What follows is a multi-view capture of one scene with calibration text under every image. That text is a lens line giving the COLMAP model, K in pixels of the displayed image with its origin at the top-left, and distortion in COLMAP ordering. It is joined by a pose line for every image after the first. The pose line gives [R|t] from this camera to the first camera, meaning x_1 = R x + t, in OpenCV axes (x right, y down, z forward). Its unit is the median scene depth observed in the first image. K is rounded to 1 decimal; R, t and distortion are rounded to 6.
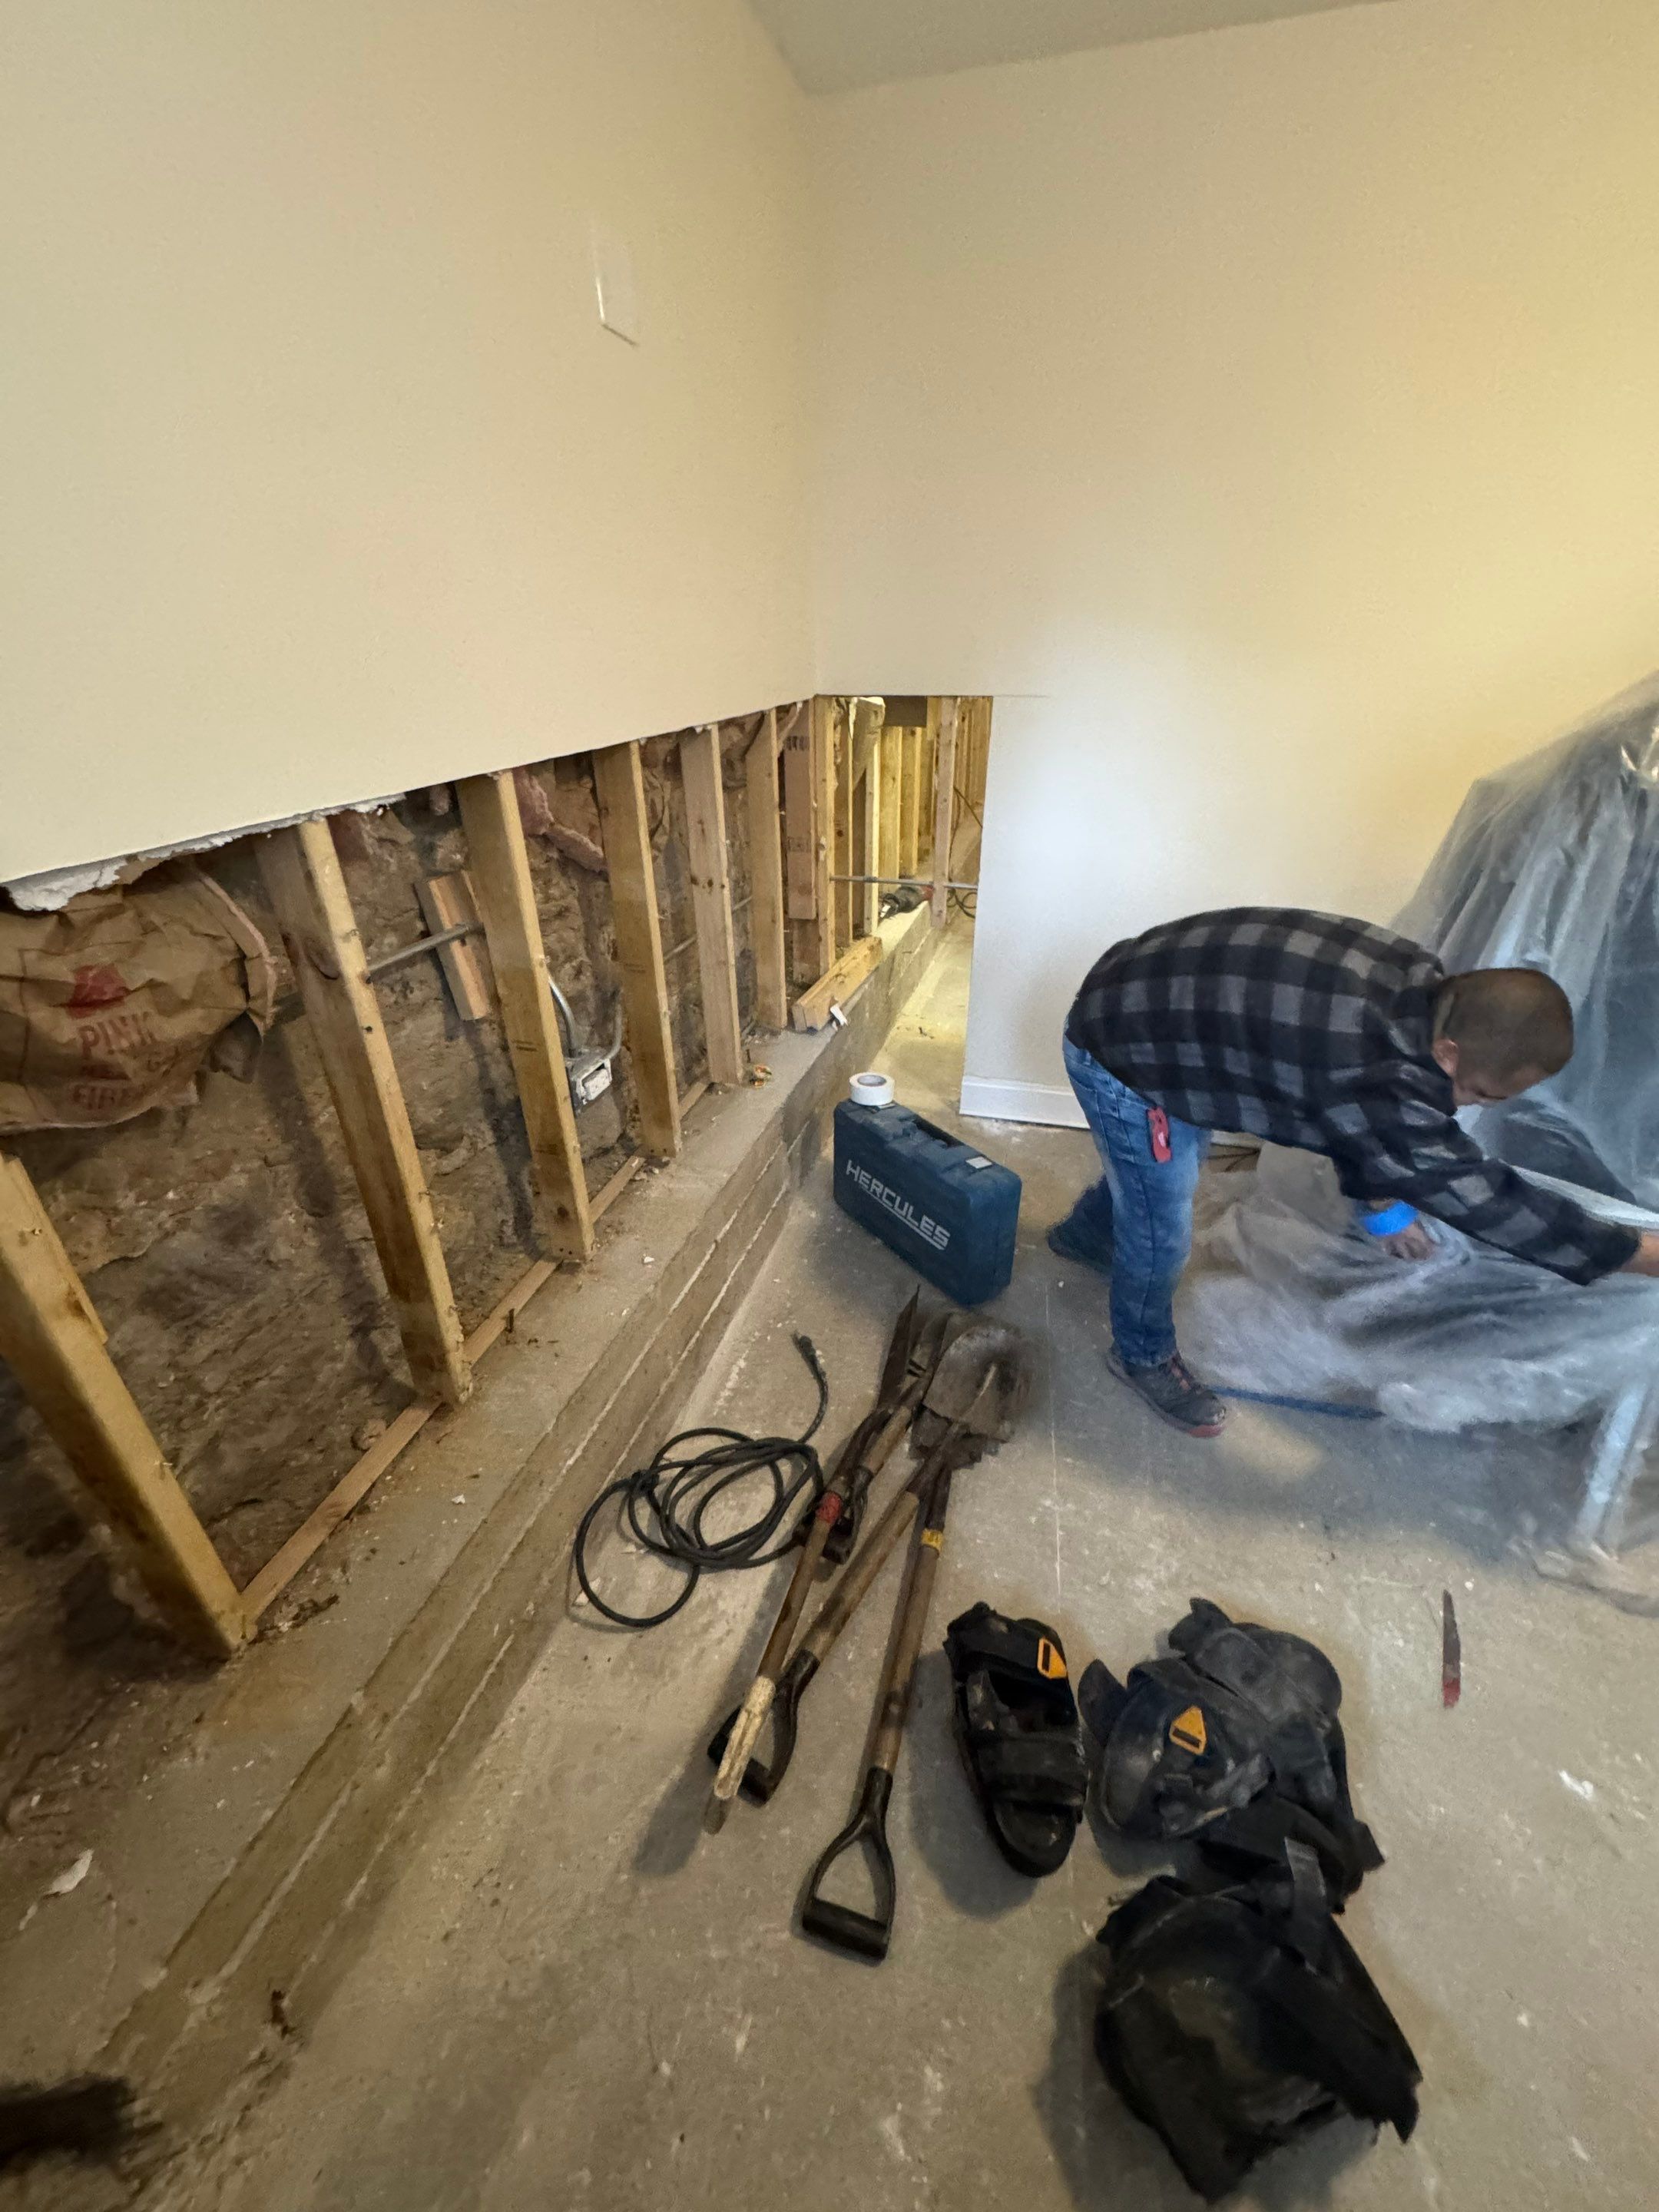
lens RADIAL K [[885.3, 0, 835.5], [0, 885.3, 1104.4], [0, 0, 1]] dist [-0.001273, 0.000201]
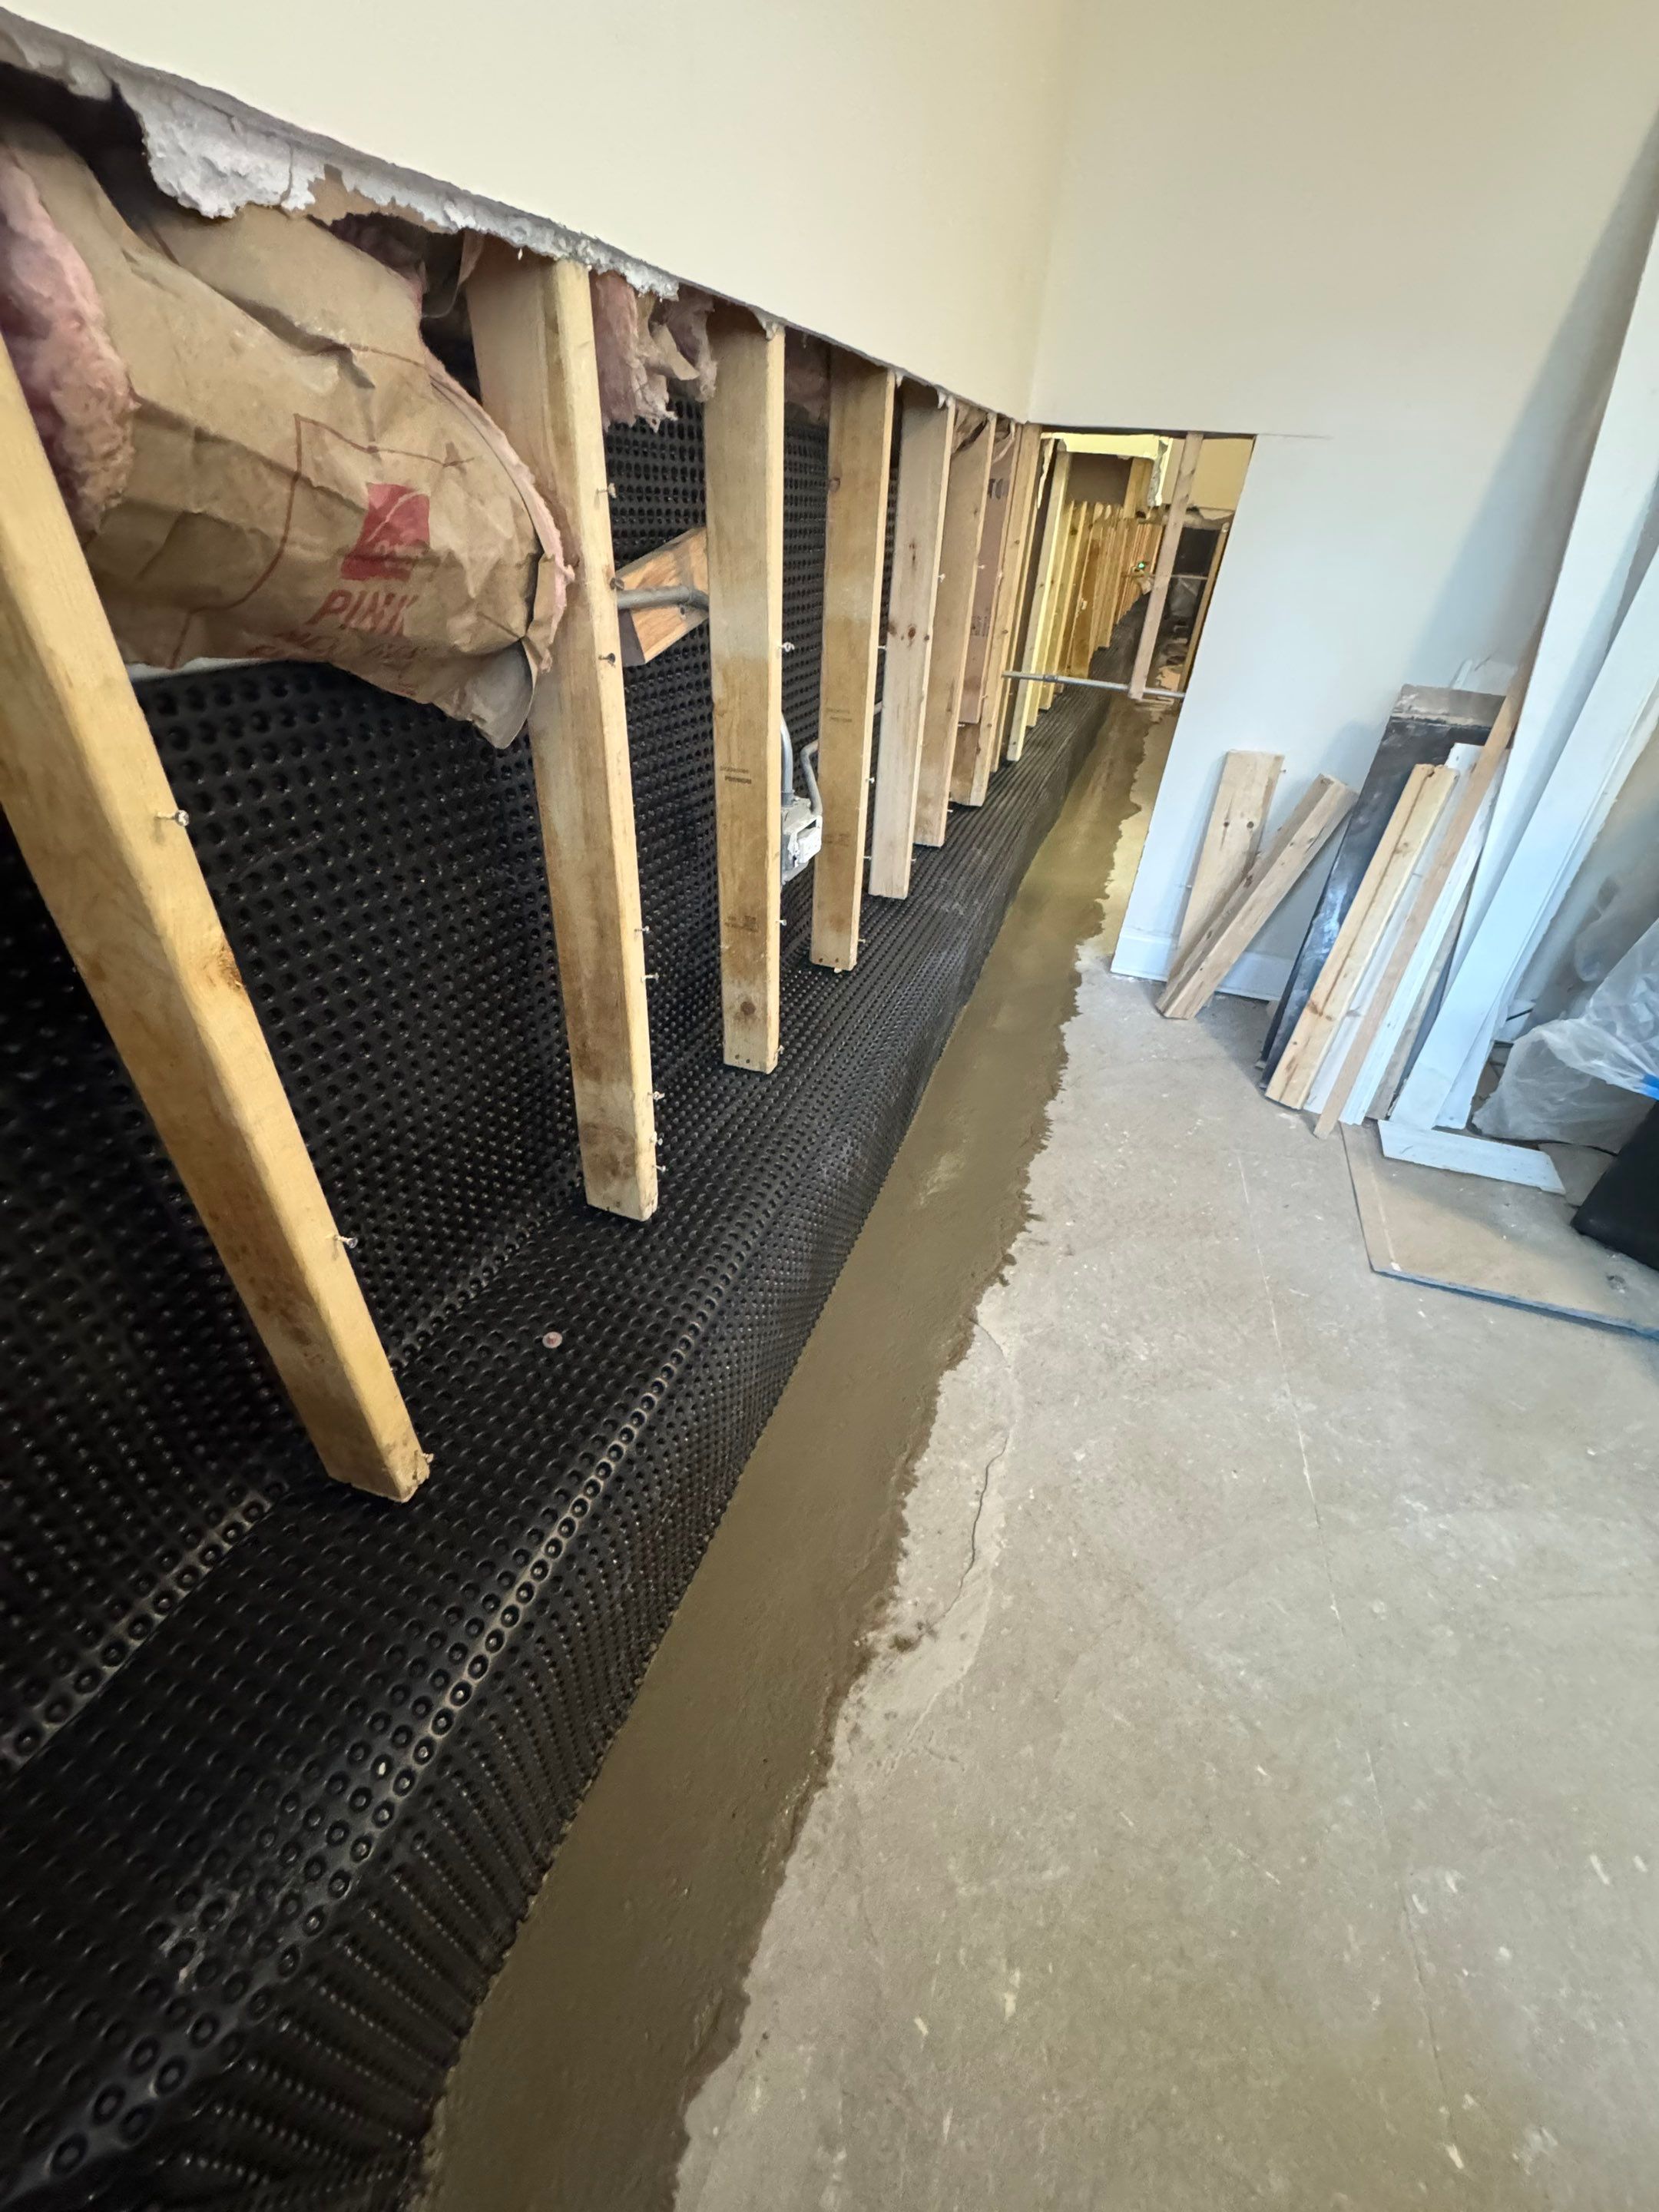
lens RADIAL K [[885.3, 0, 835.5], [0, 885.3, 1104.4], [0, 0, 1]] dist [-0.001273, 0.000201]
pose [[0.996440, 0.080197, -0.025977, -0.212105], [-0.076381, 0.989296, 0.124334, 0.108437], [0.035670, -0.121907, 0.991900, 0.198280]]
